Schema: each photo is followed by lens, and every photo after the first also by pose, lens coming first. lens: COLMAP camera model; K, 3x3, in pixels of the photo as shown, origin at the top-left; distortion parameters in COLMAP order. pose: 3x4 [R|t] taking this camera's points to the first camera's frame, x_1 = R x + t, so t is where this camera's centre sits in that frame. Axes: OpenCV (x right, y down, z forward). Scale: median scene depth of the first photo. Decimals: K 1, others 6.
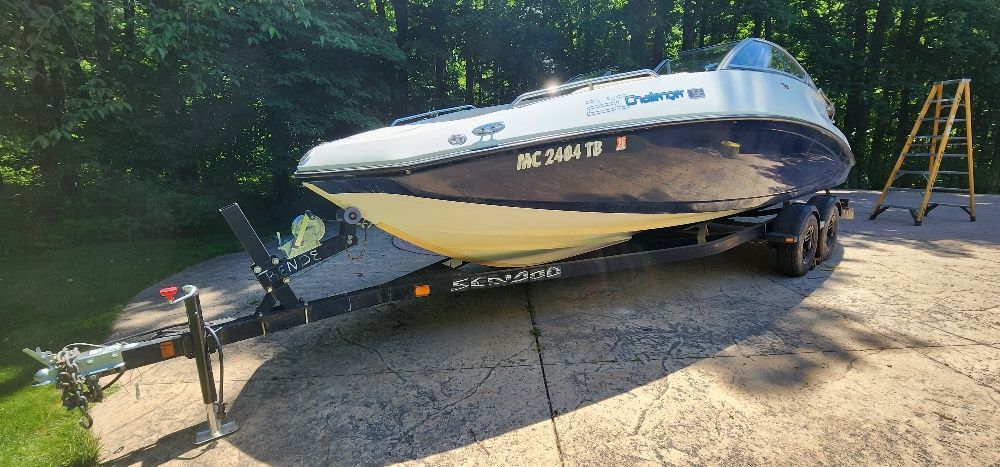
lens RADIAL K [[427.2, 0, 500.0], [0, 427.2, 233.5], [0, 0, 1]] dist [0.001587, 0.000317]
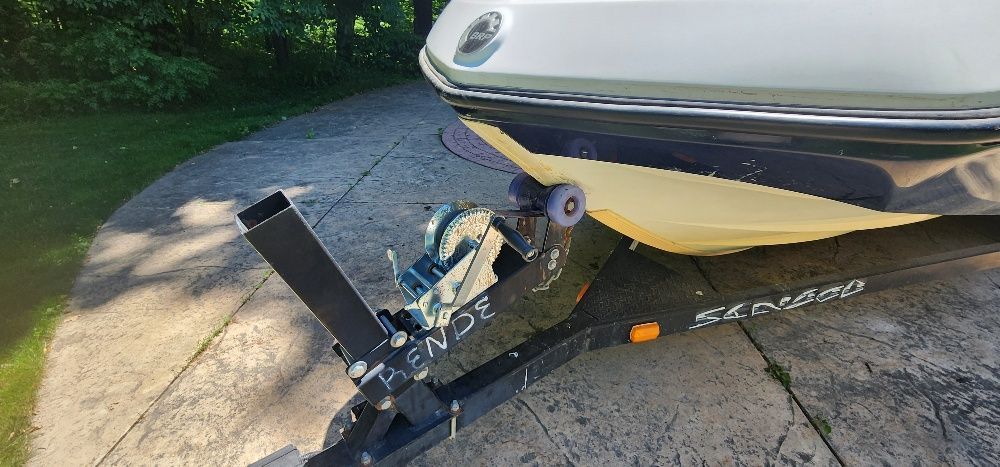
lens RADIAL K [[427.2, 0, 500.0], [0, 427.2, 233.5], [0, 0, 1]] dist [0.001587, 0.000317]
pose [[0.998020, 0.061893, 0.011229, -0.437040], [-0.062546, 0.957409, 0.281879, -0.132774], [0.006695, -0.282023, 0.959384, 0.652225]]
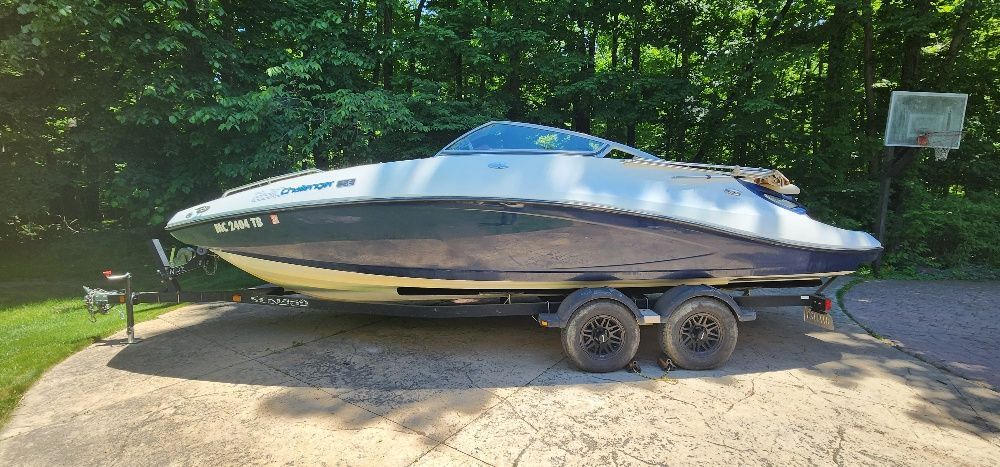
lens RADIAL K [[416.4, 0, 496.9], [0, 416.4, 239.3], [0, 0, 1]] dist [0.001846, 0.000597]
pose [[0.788046, 0.074128, -0.611137, 1.788963], [-0.124912, 0.991327, -0.040828, -0.173315], [0.602811, 0.108513, 0.790471, 0.298339]]
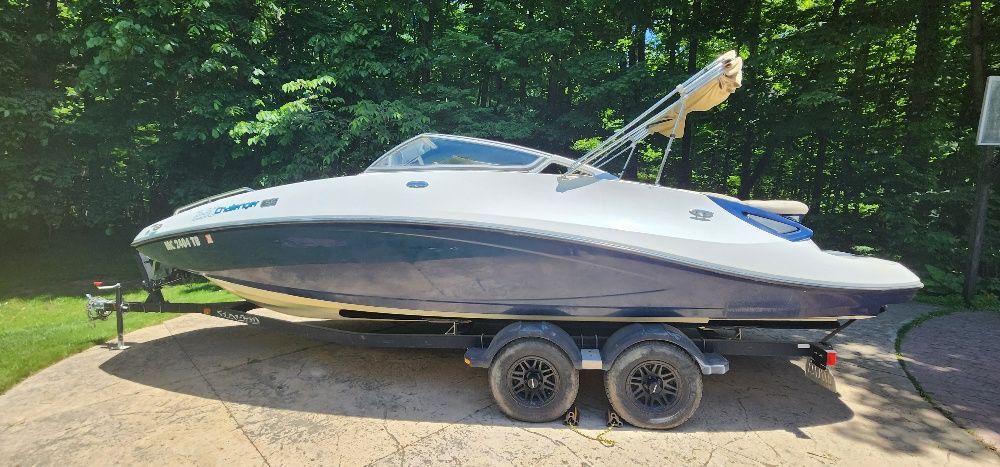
lens RADIAL K [[413.2, 0, 502.0], [0, 413.2, 239.3], [0, 0, 1]] dist [-0.000235, -0.000033]
pose [[0.676576, 0.082892, -0.731693, 2.022289], [-0.144906, 0.989202, -0.021926, -0.319714], [0.721975, 0.120861, 0.681282, 0.732506]]
